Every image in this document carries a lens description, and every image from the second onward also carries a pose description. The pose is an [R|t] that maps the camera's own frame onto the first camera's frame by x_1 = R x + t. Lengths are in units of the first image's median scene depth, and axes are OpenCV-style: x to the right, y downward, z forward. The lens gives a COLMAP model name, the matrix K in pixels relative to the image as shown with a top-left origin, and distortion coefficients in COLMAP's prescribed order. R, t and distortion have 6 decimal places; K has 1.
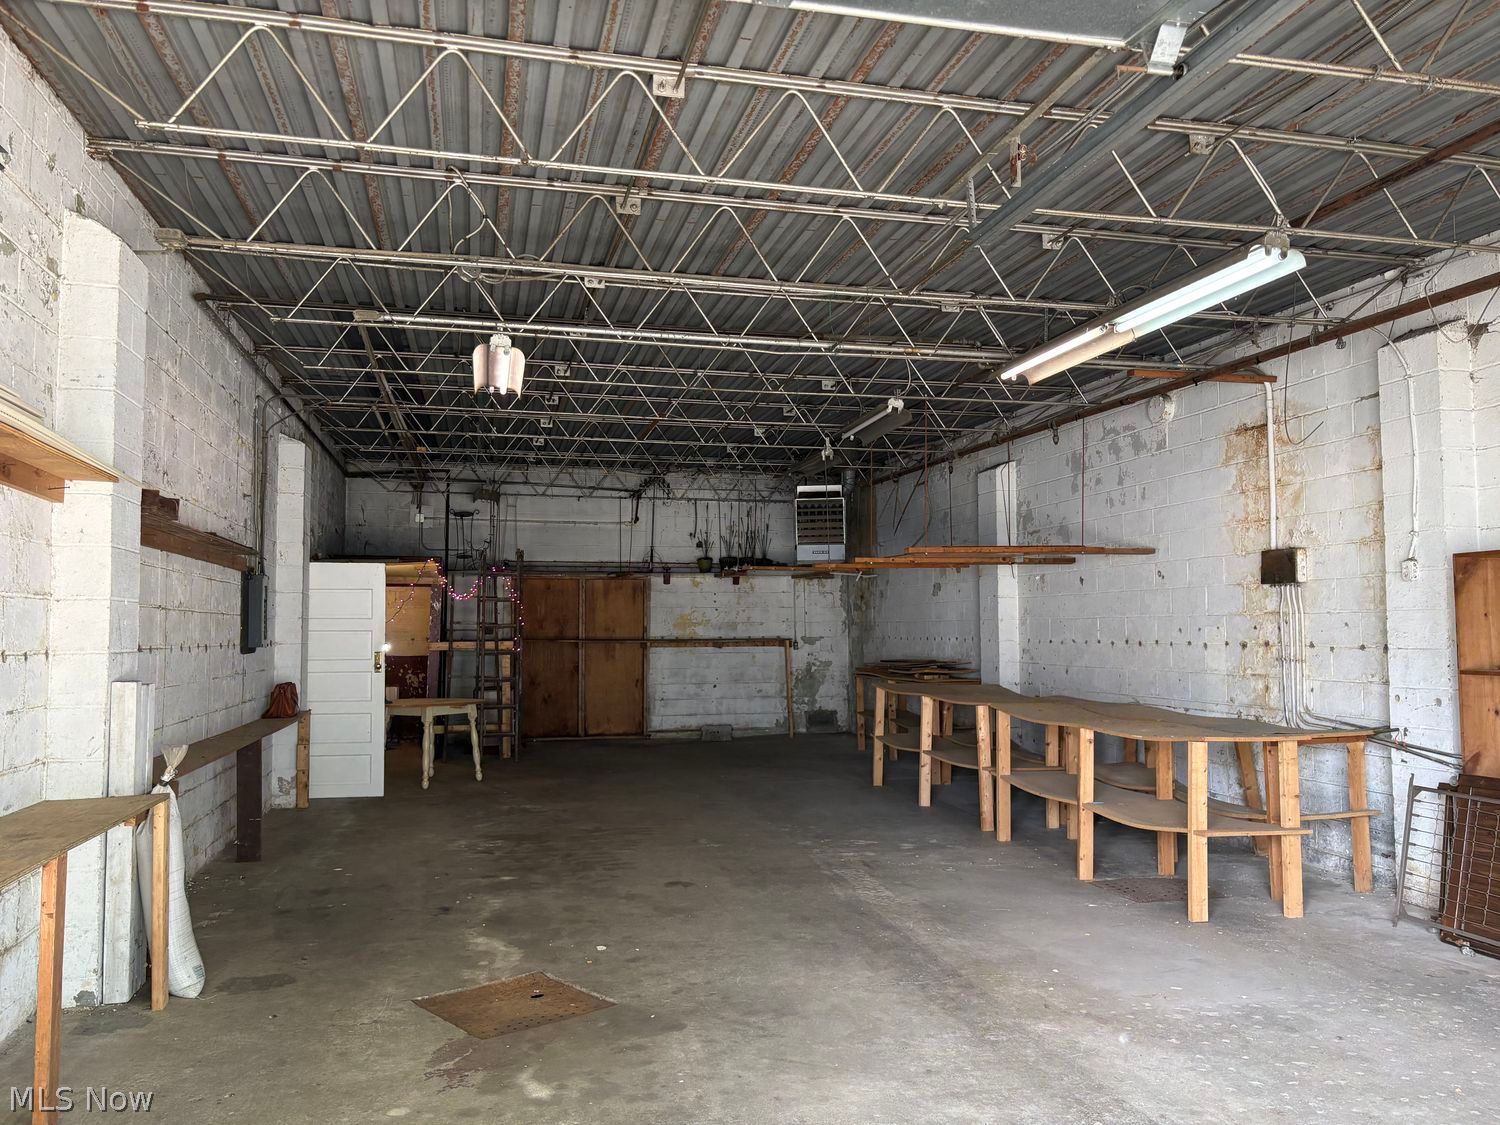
lens RADIAL K [[1149.2, 0, 750.0], [0, 1149.2, 562.5], [0, 0, 1]] dist [0.028395, -0.001747]
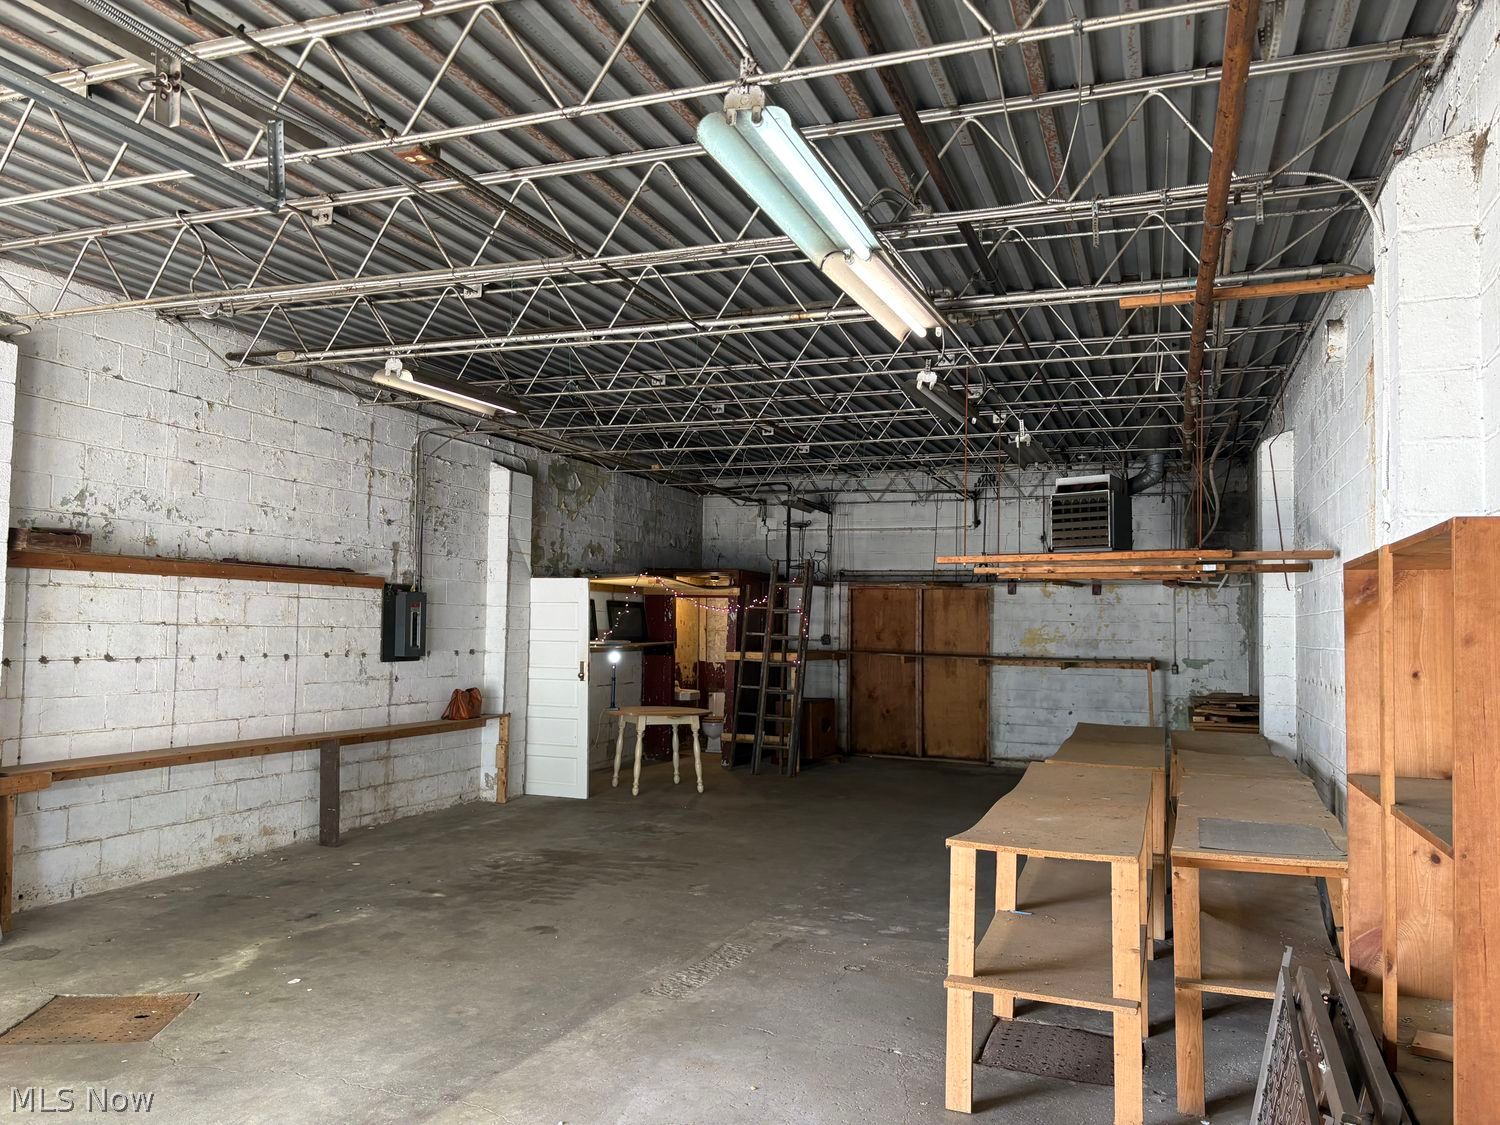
lens RADIAL K [[1144.1, 0, 745.2], [0, 1144.1, 570.3], [0, 0, 1]] dist [0.115776, -0.108533]
pose [[0.813909, -0.012109, -0.580866, 0.416337], [0.014695, 0.999892, -0.000254, -0.004133], [0.580806, -0.008330, 0.813999, 0.228886]]
